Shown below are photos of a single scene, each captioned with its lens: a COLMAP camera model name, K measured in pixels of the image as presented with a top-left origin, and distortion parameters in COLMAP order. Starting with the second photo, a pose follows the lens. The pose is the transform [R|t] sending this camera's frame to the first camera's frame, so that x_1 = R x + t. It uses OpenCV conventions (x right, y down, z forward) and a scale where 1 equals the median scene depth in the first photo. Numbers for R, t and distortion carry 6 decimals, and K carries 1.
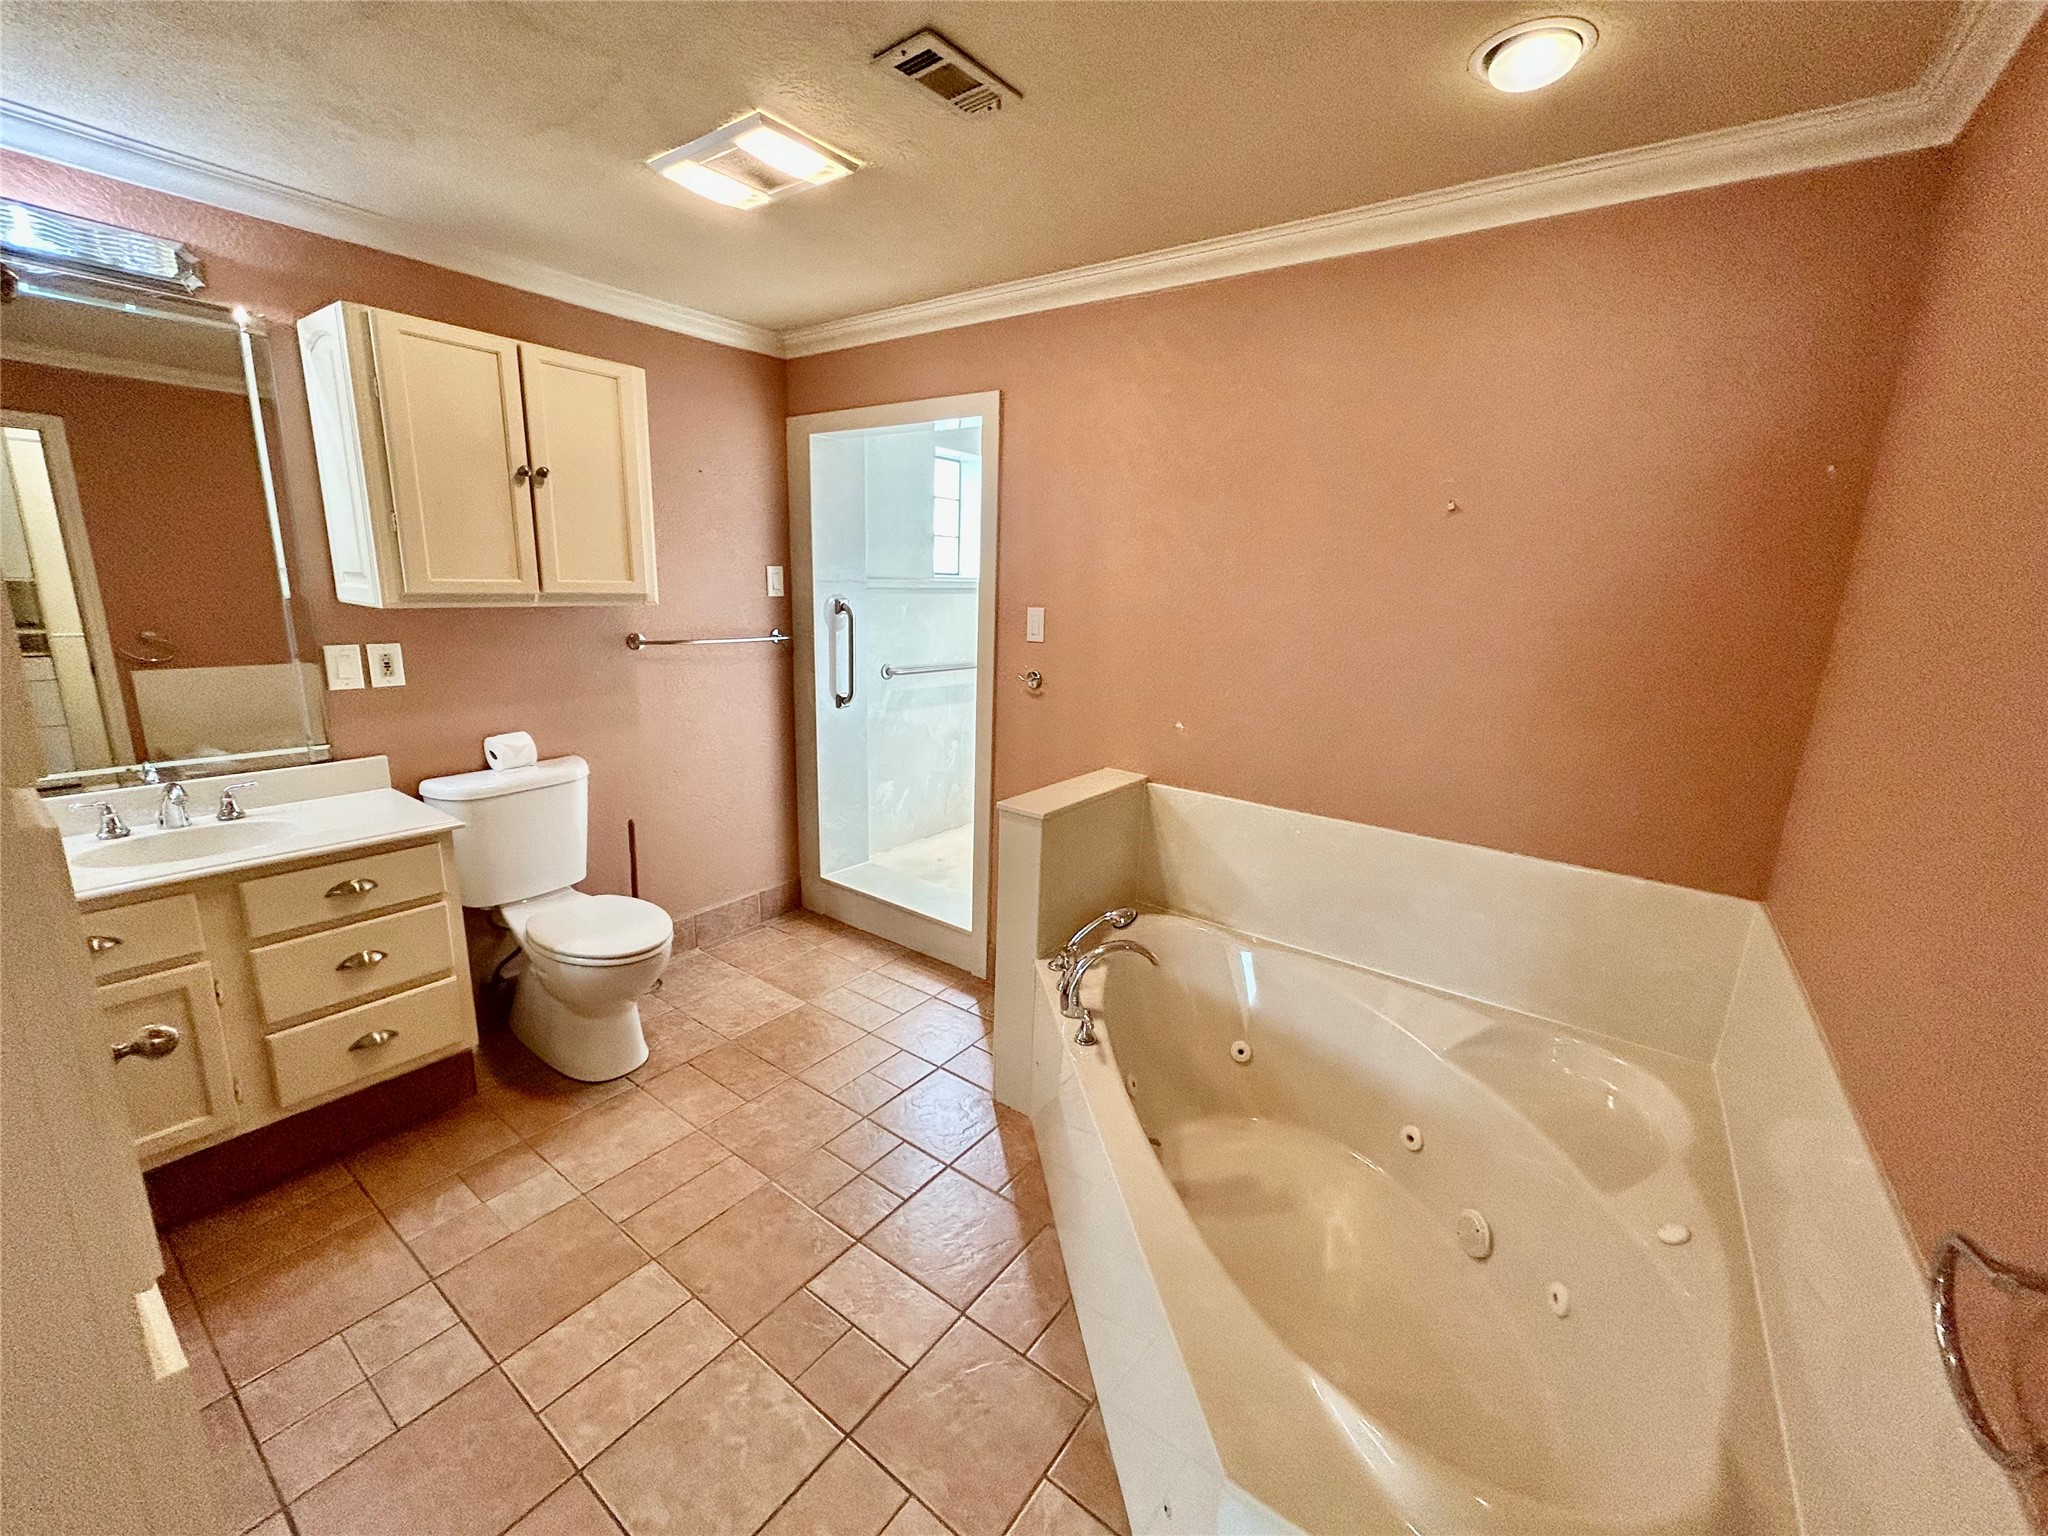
lens RADIAL K [[820.5, 0, 1024.0], [0, 820.5, 763.9], [0, 0, 1]] dist [-0.001754, 0.000083]
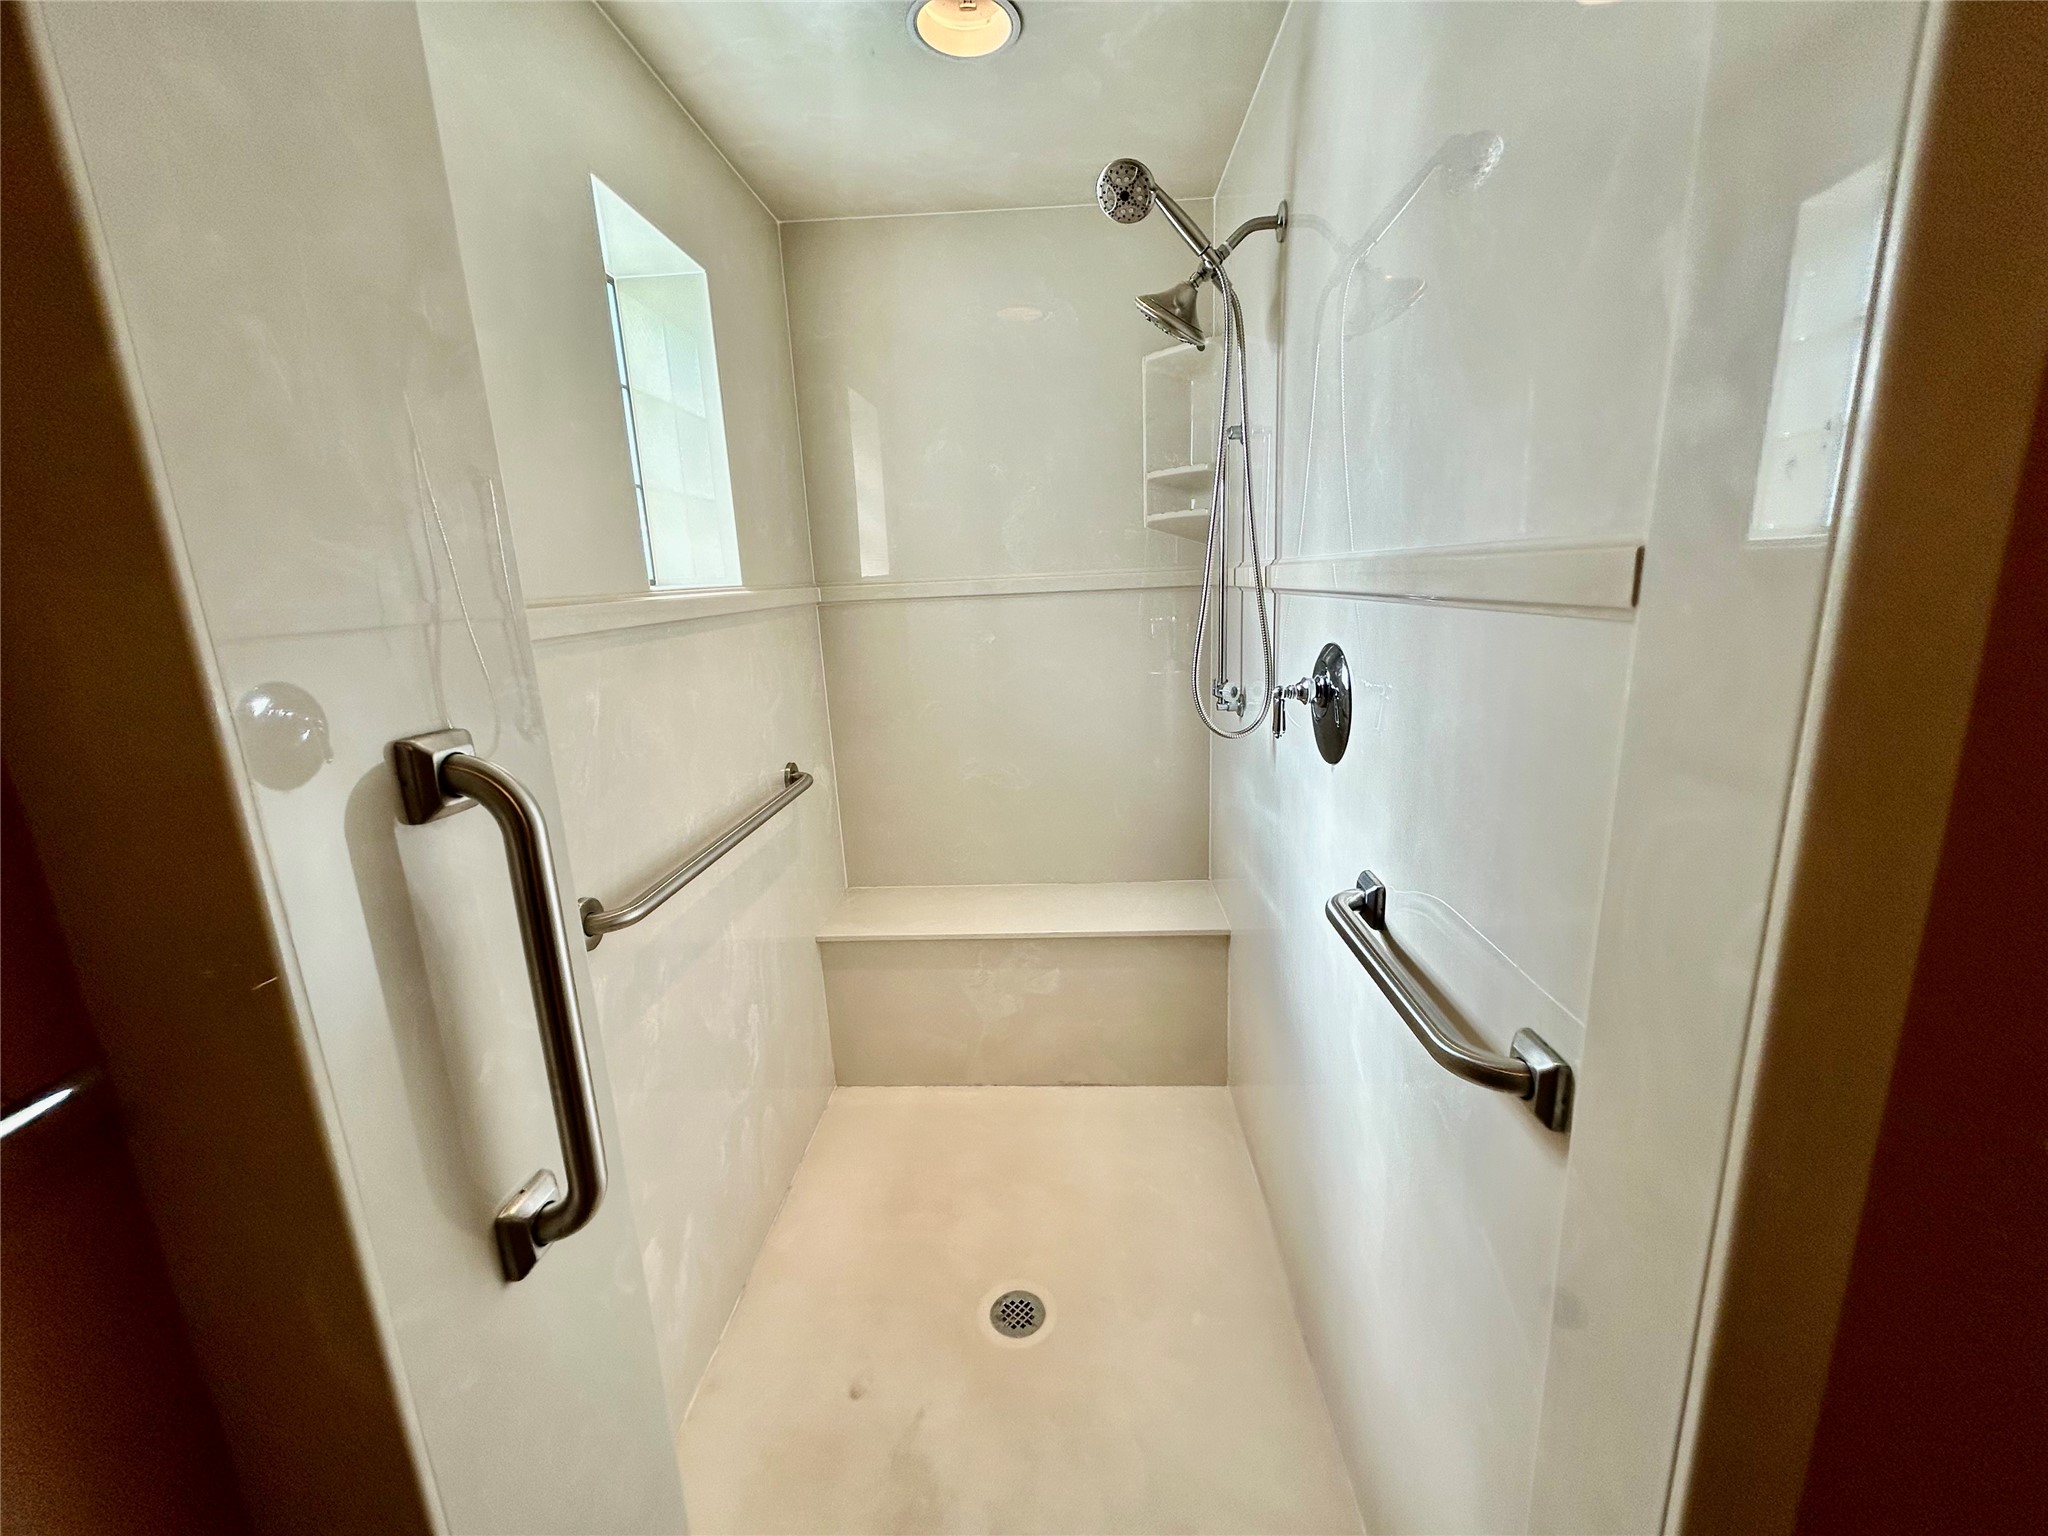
lens RADIAL K [[820.5, 0, 1023.1], [0, 820.5, 766.6], [0, 0, 1]] dist [-0.001754, 0.000083]
pose [[0.838138, -0.191015, 0.510918, -0.236942], [0.189385, 0.980315, 0.055828, -0.207311], [-0.511525, 0.049969, 0.857814, 0.897877]]
